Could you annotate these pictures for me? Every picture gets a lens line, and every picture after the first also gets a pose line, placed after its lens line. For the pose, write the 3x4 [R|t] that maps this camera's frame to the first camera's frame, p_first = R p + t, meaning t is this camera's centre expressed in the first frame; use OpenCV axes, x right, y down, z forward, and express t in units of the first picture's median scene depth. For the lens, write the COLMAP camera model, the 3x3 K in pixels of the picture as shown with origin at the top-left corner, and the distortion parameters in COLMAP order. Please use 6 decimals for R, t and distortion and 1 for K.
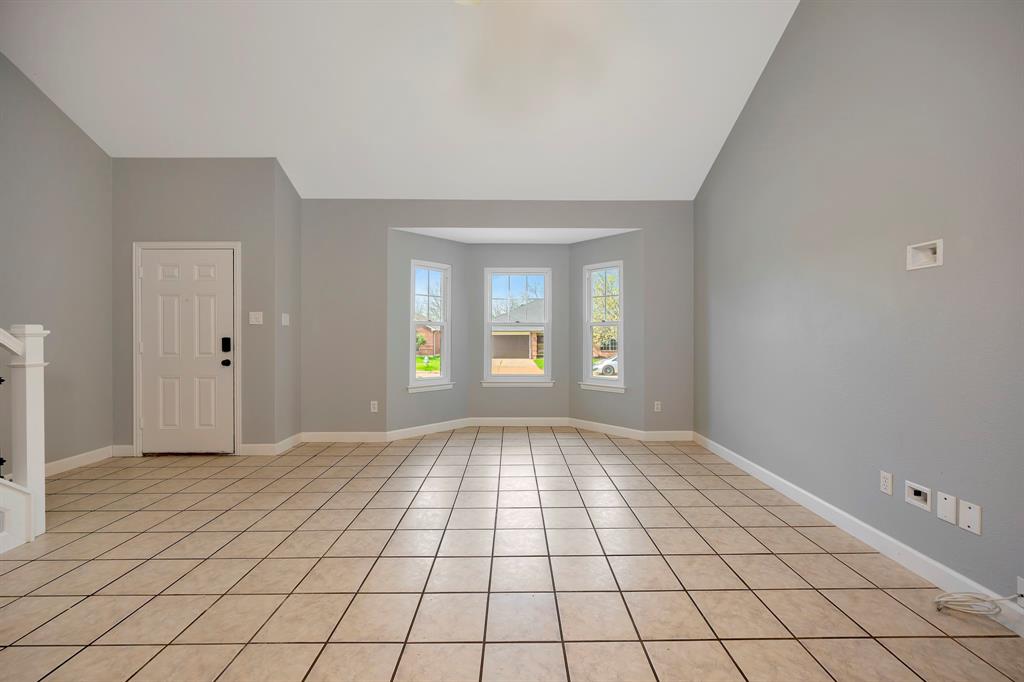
lens RADIAL K [[408.8, 0, 510.1], [0, 408.8, 331.1], [0, 0, 1]] dist [-0.003548, -0.000617]
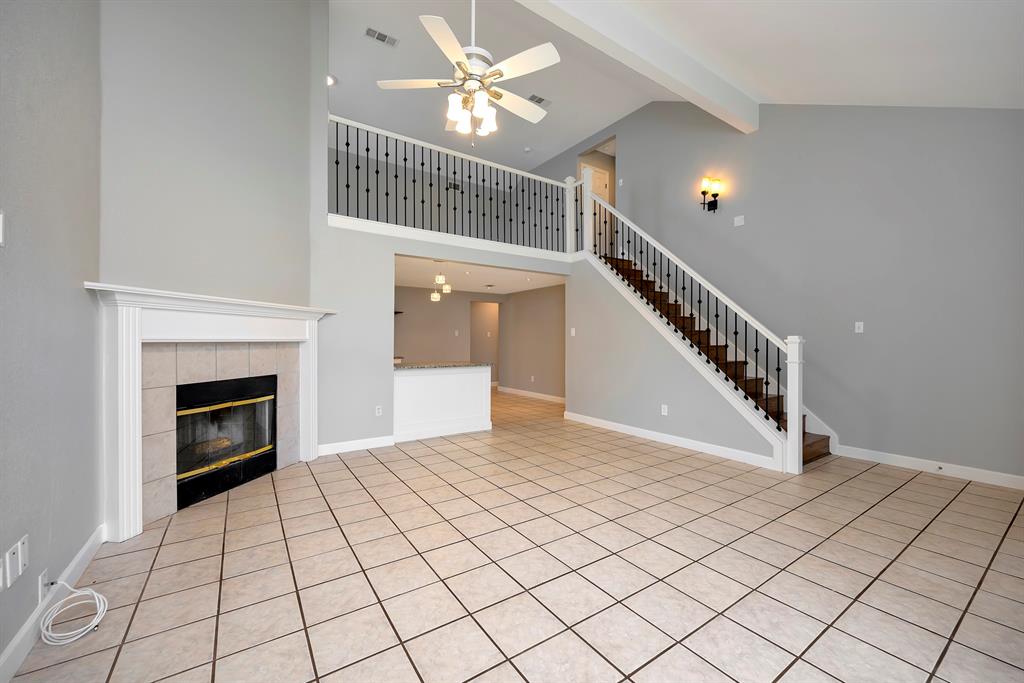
lens RADIAL K [[405.7, 0, 518.4], [0, 405.7, 345.8], [0, 0, 1]] dist [-0.004014, -0.000288]
pose [[-0.828356, 0.004499, -0.560184, 0.285664], [0.002764, 0.999988, 0.003944, 0.007254], [0.560195, 0.001719, -0.828359, 0.884257]]
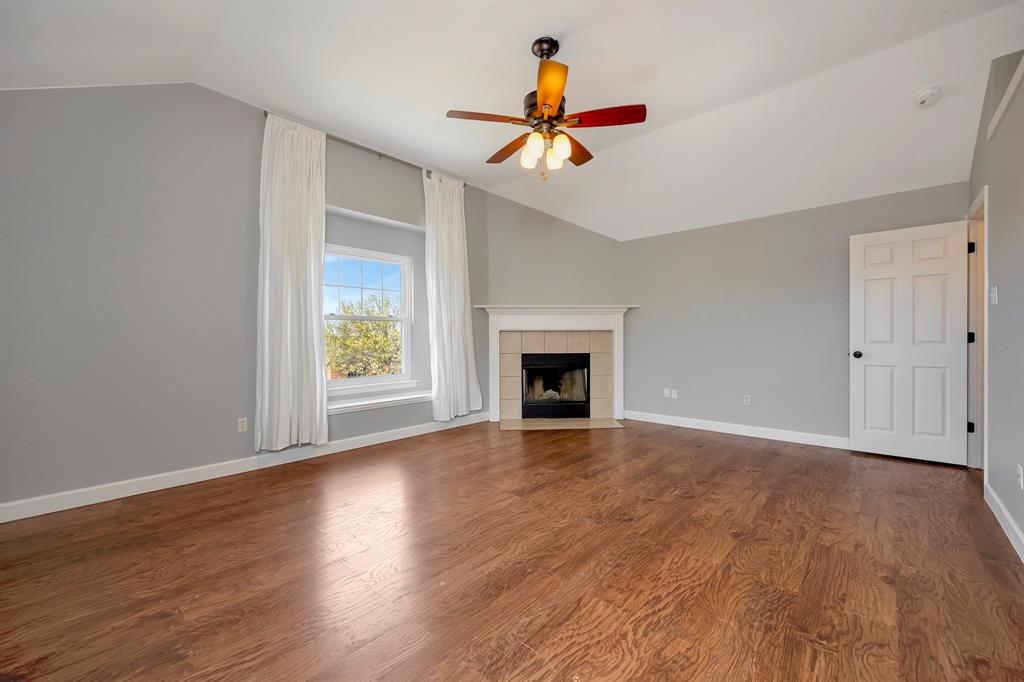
lens RADIAL K [[408.1, 0, 513.3], [0, 408.1, 341.5], [0, 0, 1]] dist [-0.001207, -0.000017]
pose [[-0.728993, -0.002316, 0.684517, -0.417353], [-0.001402, 0.999997, 0.001890, 0.031073], [-0.684519, 0.000418, -0.728995, 0.969466]]
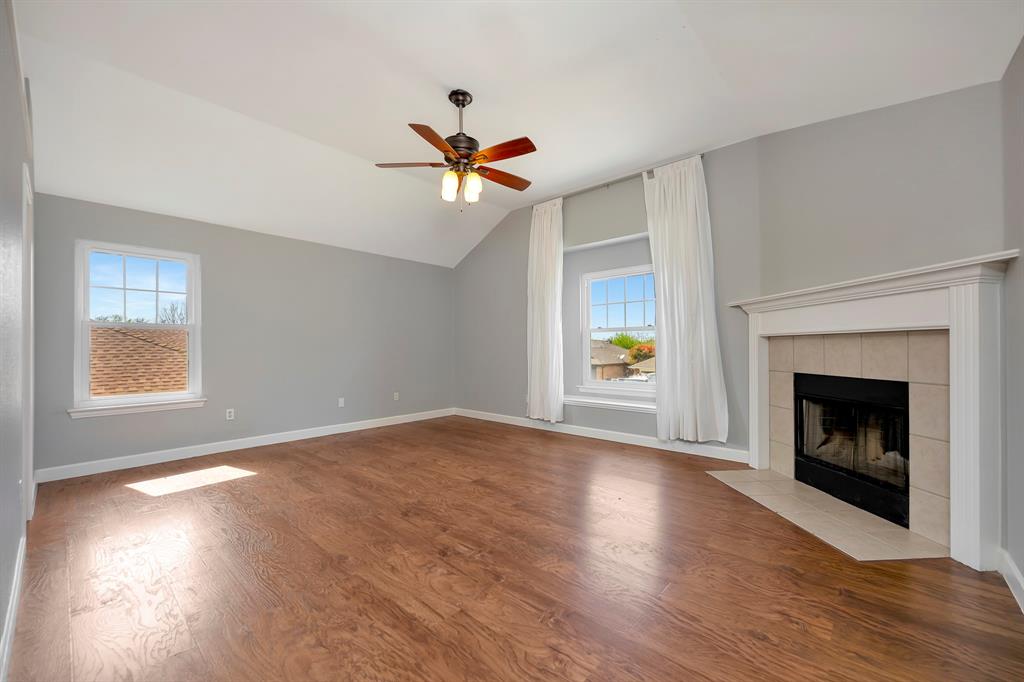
lens RADIAL K [[405.7, 0, 518.4], [0, 405.7, 345.3], [0, 0, 1]] dist [-0.004014, -0.000288]
pose [[0.672758, 0.000638, 0.739863, -0.484420], [-0.003584, 0.999991, 0.002397, 0.019717], [-0.739854, -0.004264, 0.672754, -0.026893]]
